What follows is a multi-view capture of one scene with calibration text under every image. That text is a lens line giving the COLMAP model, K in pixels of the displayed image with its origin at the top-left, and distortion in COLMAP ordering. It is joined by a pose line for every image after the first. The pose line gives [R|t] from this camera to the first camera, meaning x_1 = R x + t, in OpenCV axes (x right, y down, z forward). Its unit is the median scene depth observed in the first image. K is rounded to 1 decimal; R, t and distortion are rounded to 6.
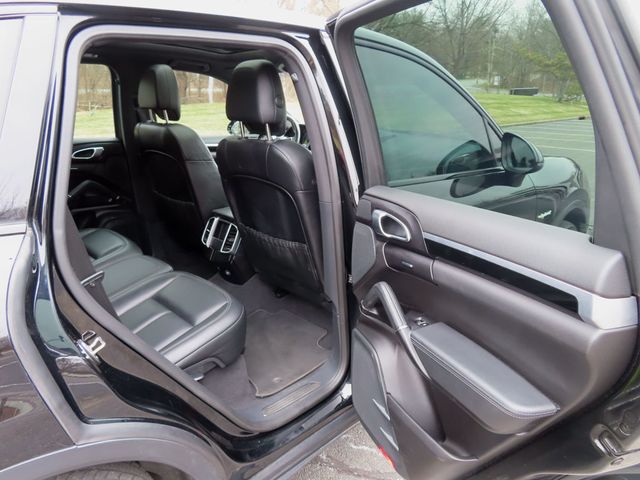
lens RADIAL K [[452.3, 0, 321.3], [0, 452.3, 243.7], [0, 0, 1]] dist [-0.021811, 0.024562]
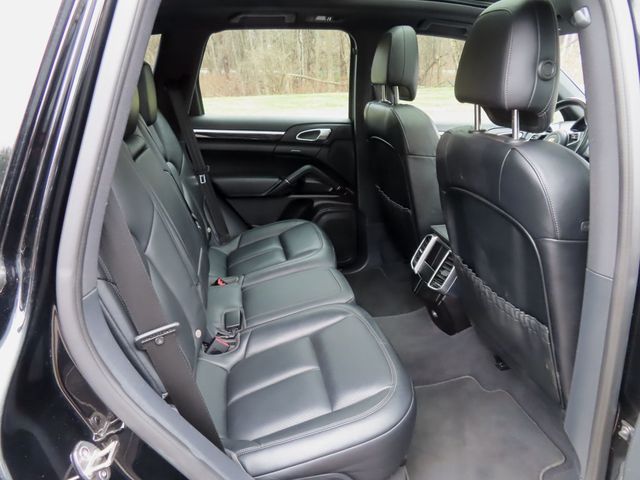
lens RADIAL K [[452.3, 0, 333.0], [0, 452.3, 239.9], [0, 0, 1]] dist [-0.021811, 0.024562]
pose [[0.834813, 0.192062, -0.515945, 0.008899], [-0.179188, 0.980935, 0.075225, -0.080857], [0.520556, 0.029652, 0.853312, 0.304549]]
